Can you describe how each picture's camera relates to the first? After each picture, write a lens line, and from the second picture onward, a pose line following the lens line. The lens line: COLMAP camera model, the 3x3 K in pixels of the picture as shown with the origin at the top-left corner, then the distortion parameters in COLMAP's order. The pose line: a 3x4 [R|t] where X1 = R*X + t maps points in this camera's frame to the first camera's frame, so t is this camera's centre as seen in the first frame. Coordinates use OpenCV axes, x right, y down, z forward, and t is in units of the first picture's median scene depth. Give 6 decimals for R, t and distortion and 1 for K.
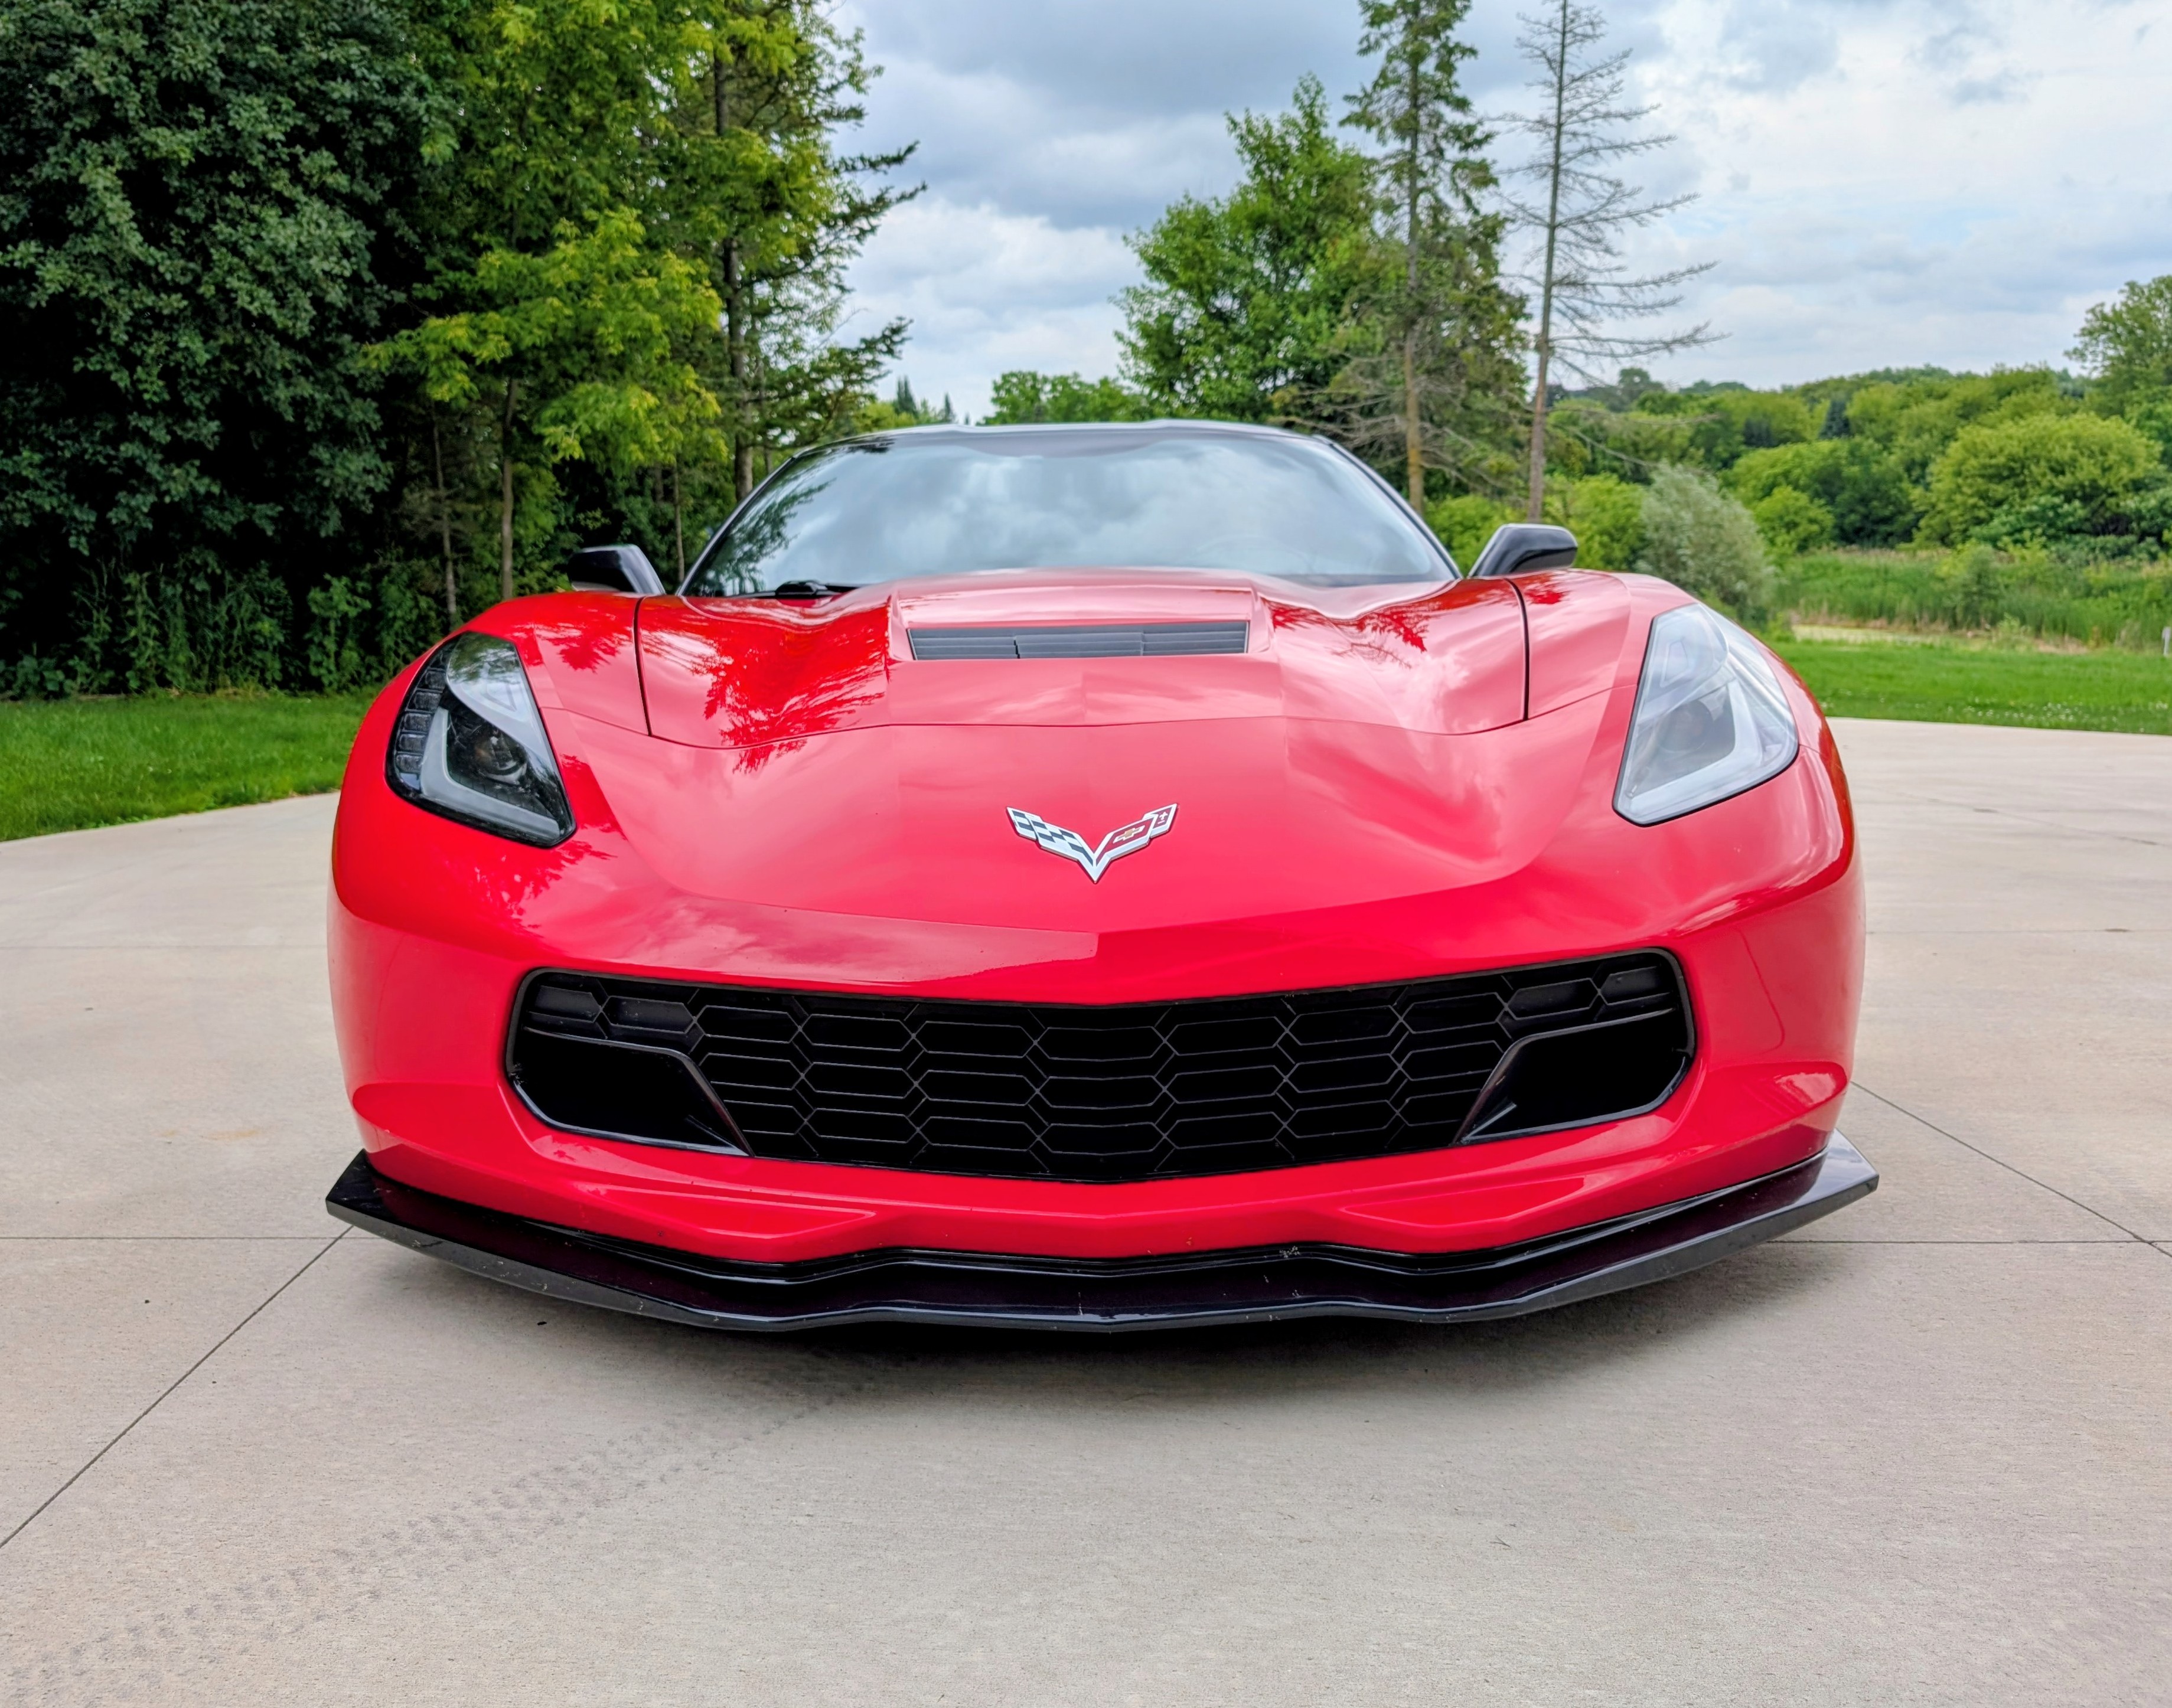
lens RADIAL K [[1755.3, 0, 975.3], [0, 1755.3, 856.3], [0, 0, 1]] dist [-0.017199, 0.016678]
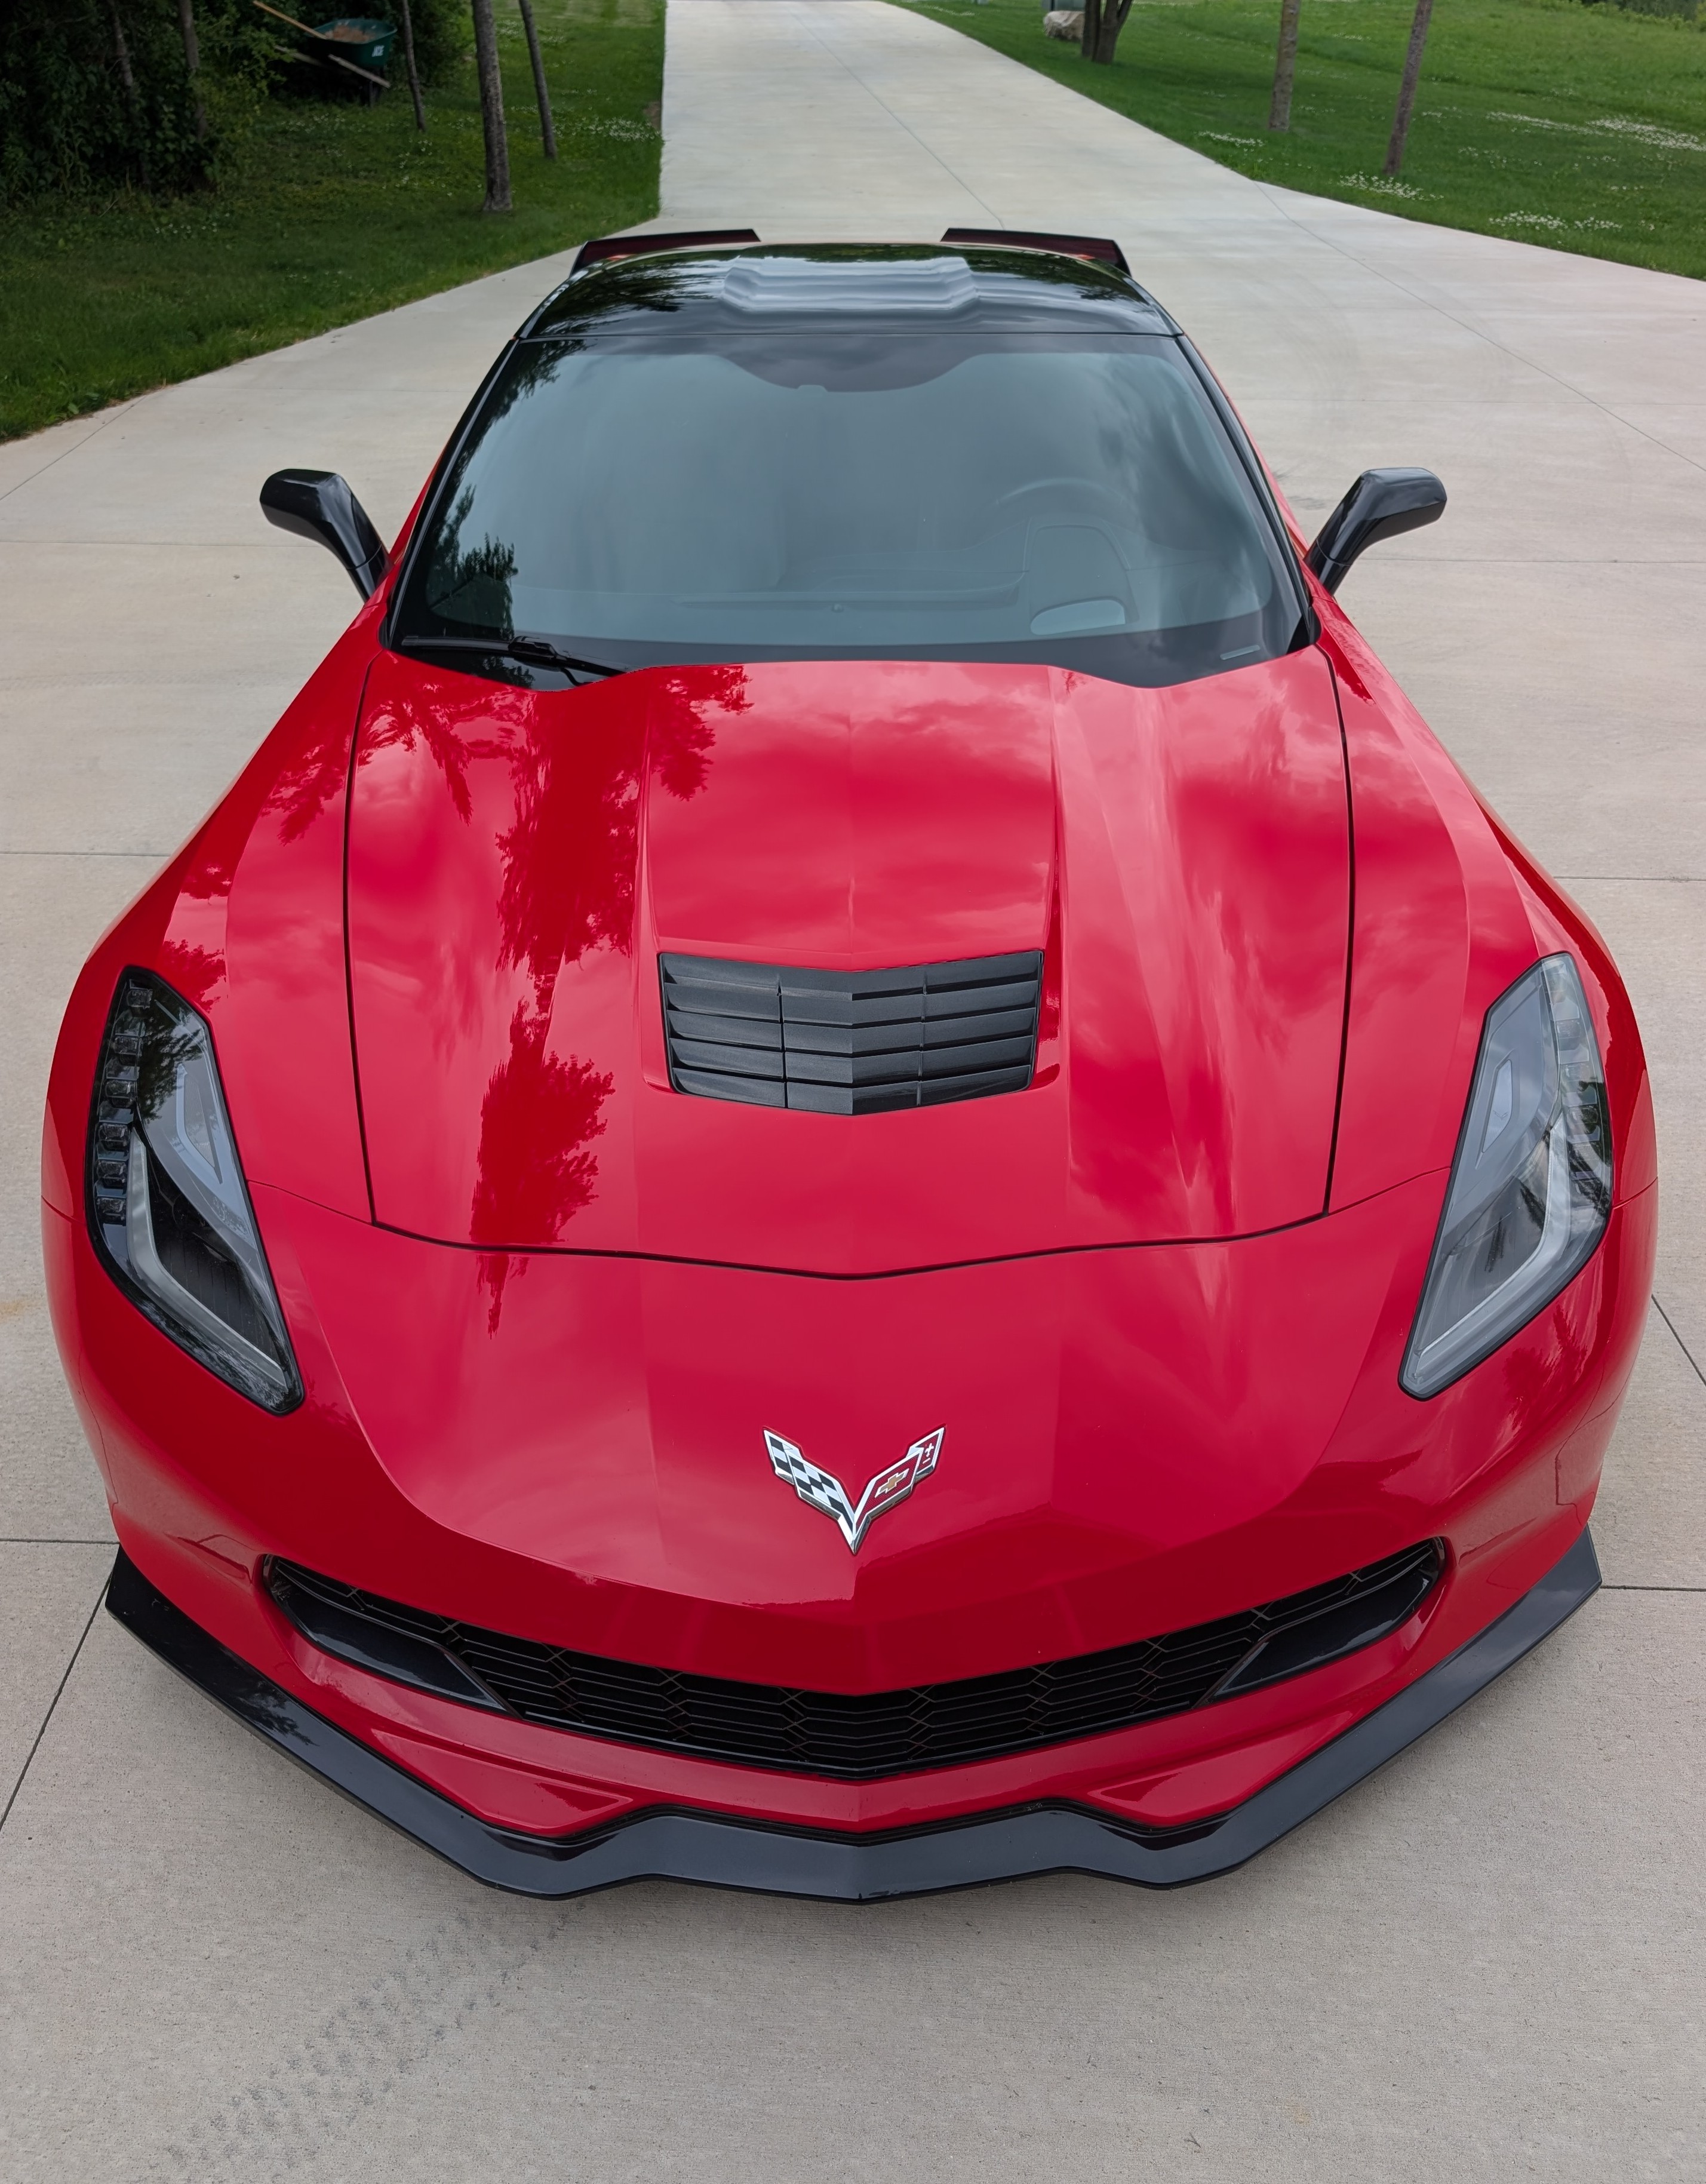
lens RADIAL K [[1761.4, 0, 859.6], [0, 1761.4, 1100.9], [0, 0, 1]] dist [-0.009546, 0.010256]
pose [[0.998945, -0.009541, 0.044929, 0.025141], [-0.011291, 0.897161, 0.441559, -0.537055], [-0.044521, -0.441600, 0.896107, 0.199016]]
